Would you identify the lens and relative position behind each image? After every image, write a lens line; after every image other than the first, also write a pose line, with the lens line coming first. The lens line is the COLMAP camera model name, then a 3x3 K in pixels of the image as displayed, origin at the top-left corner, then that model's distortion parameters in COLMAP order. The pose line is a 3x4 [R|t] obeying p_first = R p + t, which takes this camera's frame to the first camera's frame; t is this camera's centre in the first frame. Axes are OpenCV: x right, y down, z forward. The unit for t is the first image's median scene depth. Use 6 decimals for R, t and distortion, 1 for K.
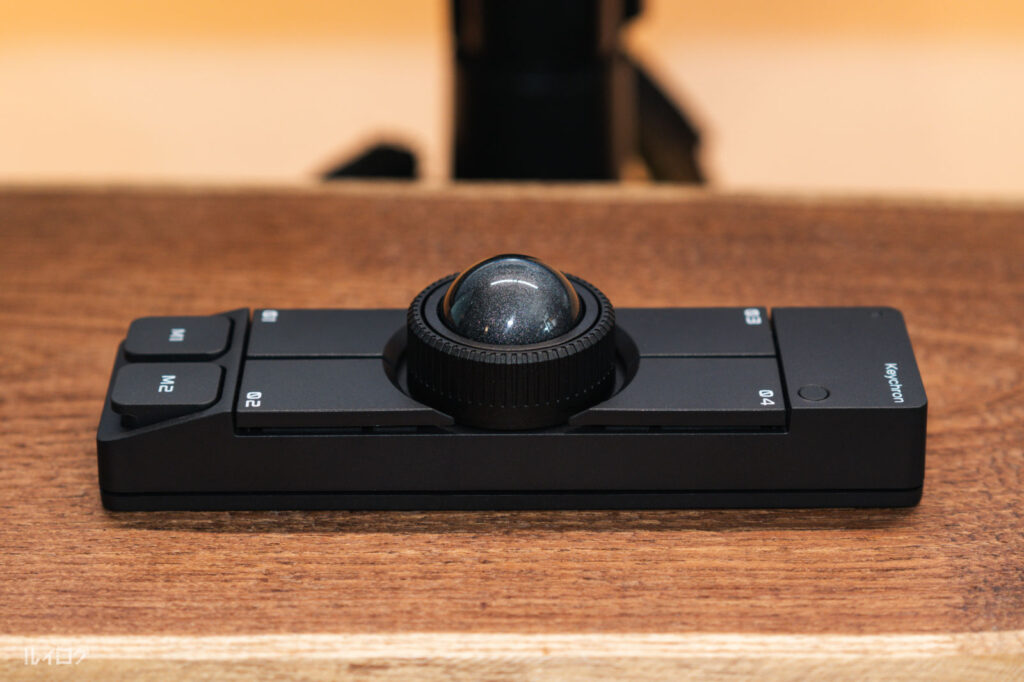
lens RADIAL K [[2526.9, 0, 512.0], [0, 2526.9, 341.0], [0, 0, 1]] dist [0.029085, 0.177119]
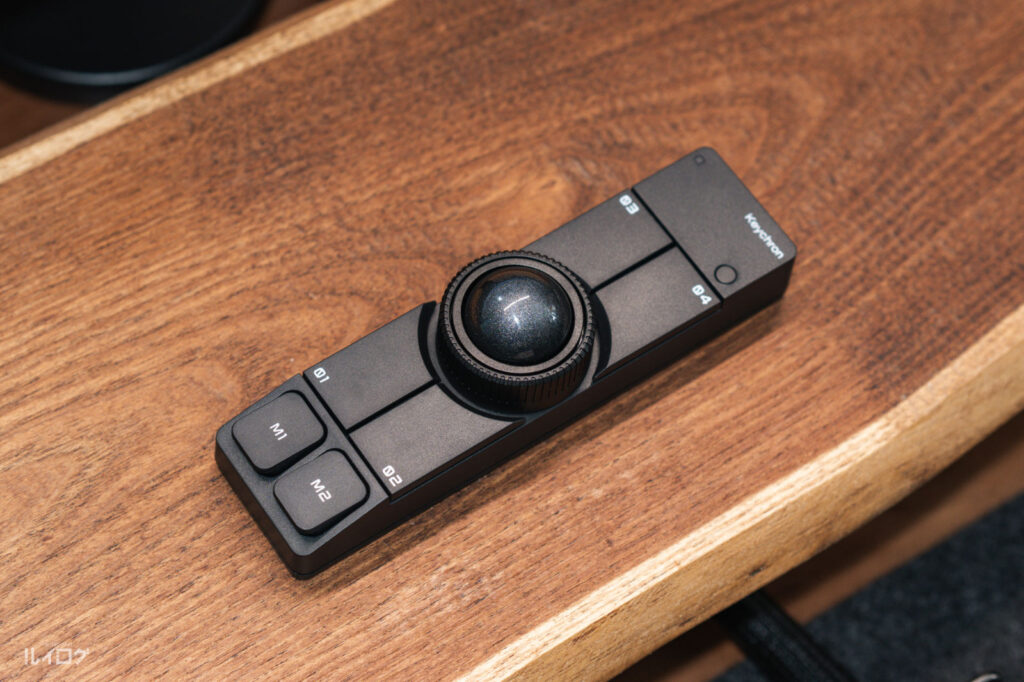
lens RADIAL K [[2526.9, 0, 512.0], [0, 2526.9, 341.0], [0, 0, 1]] dist [0.029085, 0.177119]
pose [[0.827001, -0.455052, 0.330145, -0.449330], [0.202510, 0.788938, 0.580144, -0.775599], [-0.524460, -0.412922, 0.744605, 0.021834]]
